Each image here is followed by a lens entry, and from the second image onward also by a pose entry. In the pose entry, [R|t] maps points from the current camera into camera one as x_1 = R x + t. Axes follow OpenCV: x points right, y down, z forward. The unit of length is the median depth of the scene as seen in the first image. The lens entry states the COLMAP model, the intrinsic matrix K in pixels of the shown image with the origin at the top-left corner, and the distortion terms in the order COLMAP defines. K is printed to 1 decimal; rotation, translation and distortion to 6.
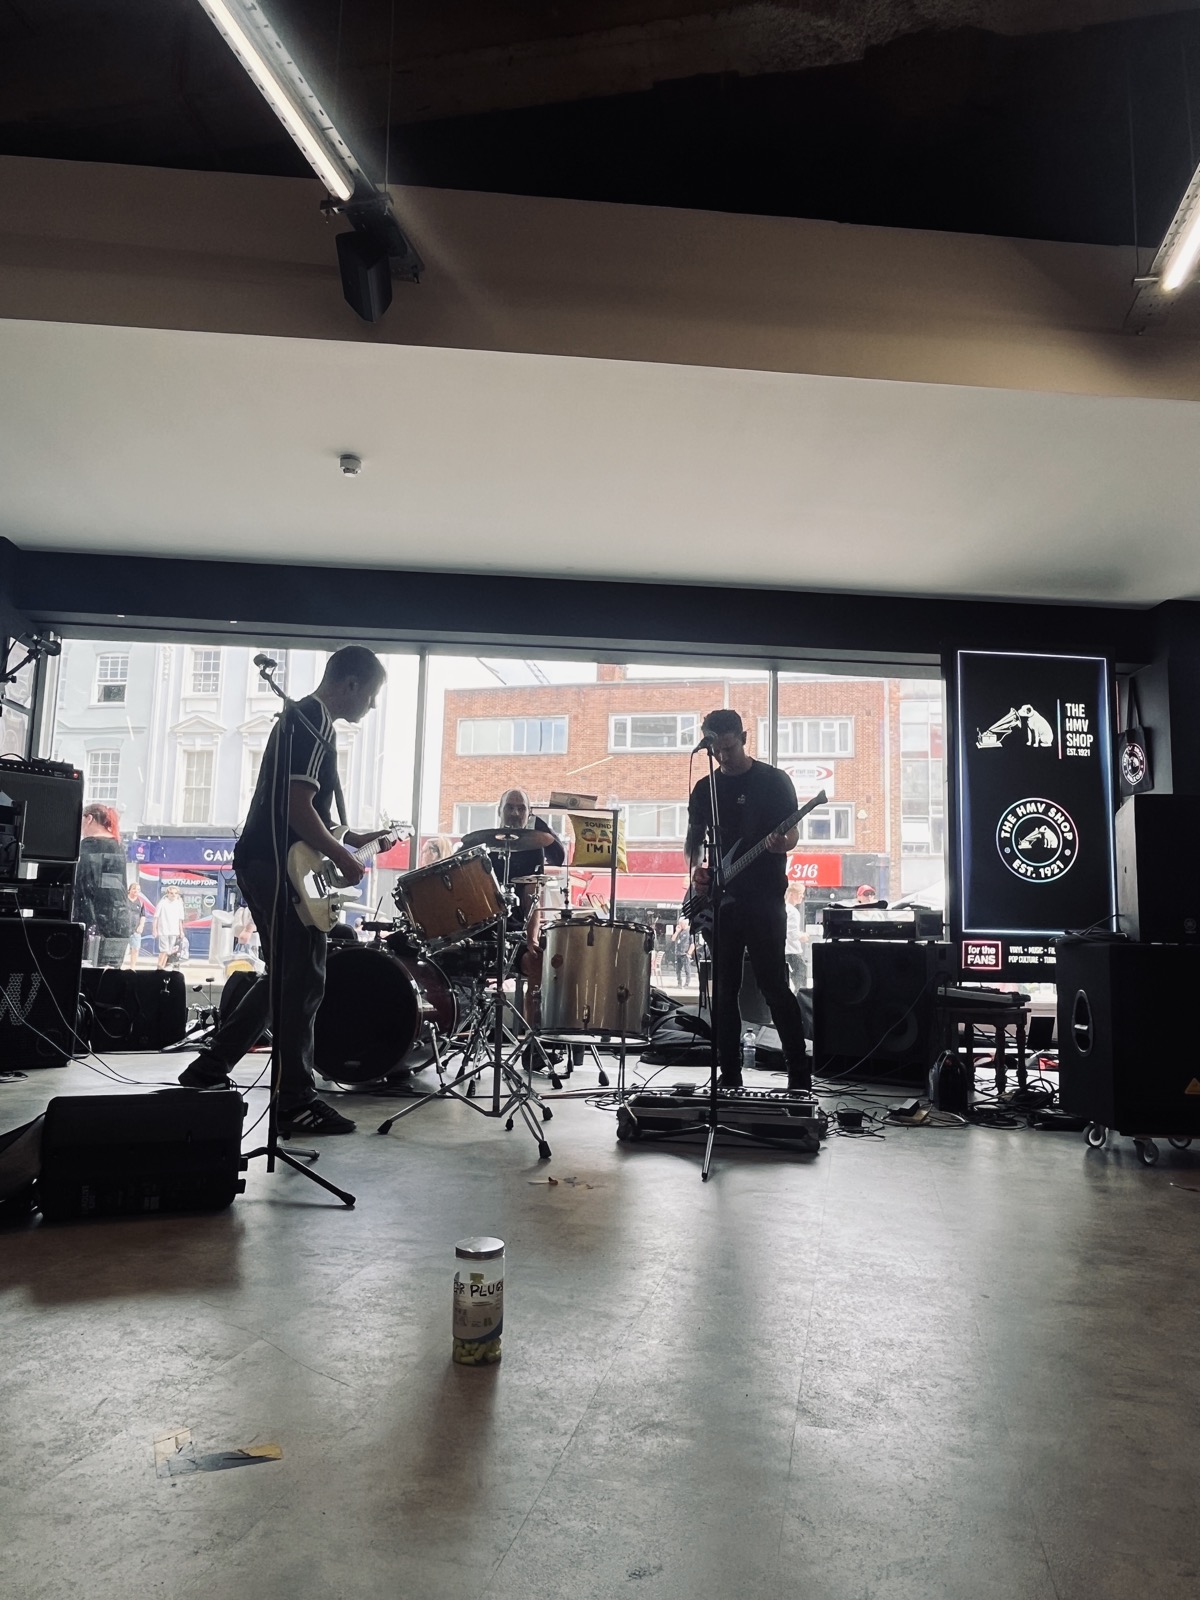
lens RADIAL K [[1035.0, 0, 598.6], [0, 1035.0, 809.3], [0, 0, 1]] dist [-0.007278, 0.006342]
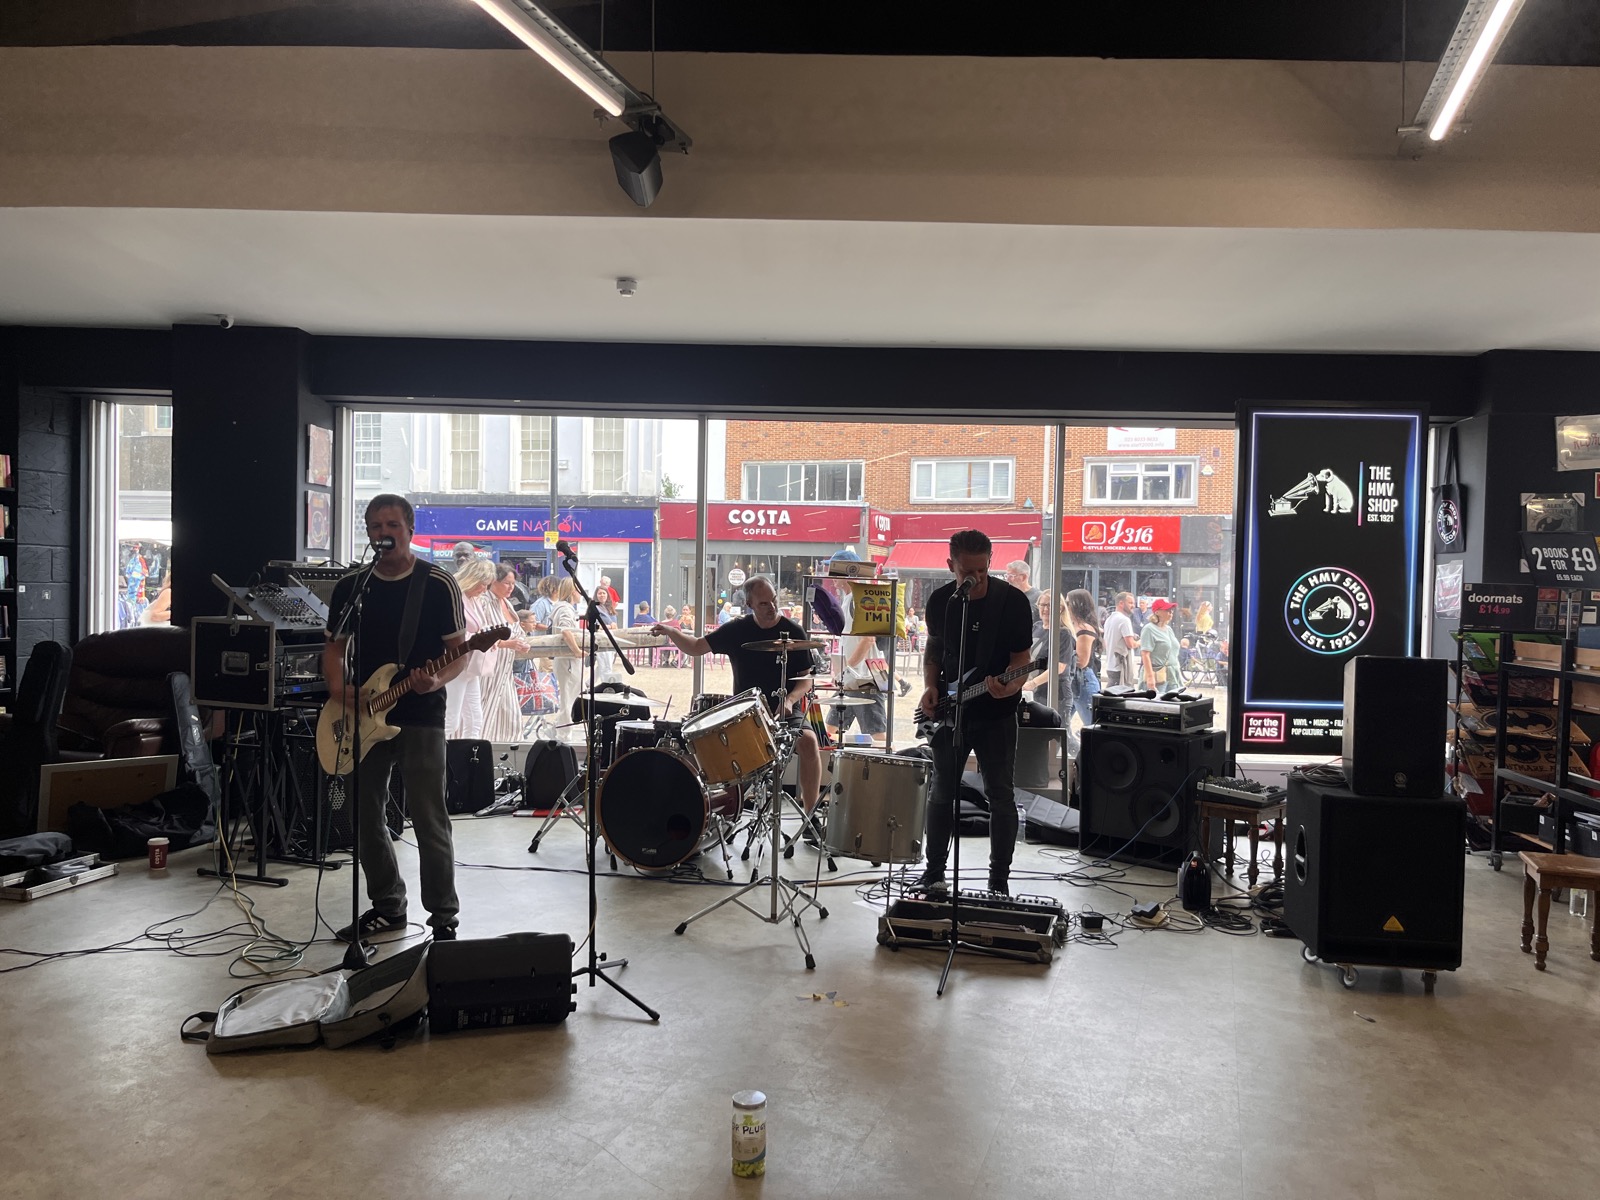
lens RADIAL K [[1203.8, 0, 787.0], [0, 1203.8, 594.3], [0, 0, 1]] dist [0.031031, -0.006762]
pose [[0.994475, -0.003545, -0.104912, 0.047037], [0.018714, 0.989407, 0.143959, -0.206682], [0.103290, -0.145127, 0.984007, -0.223504]]
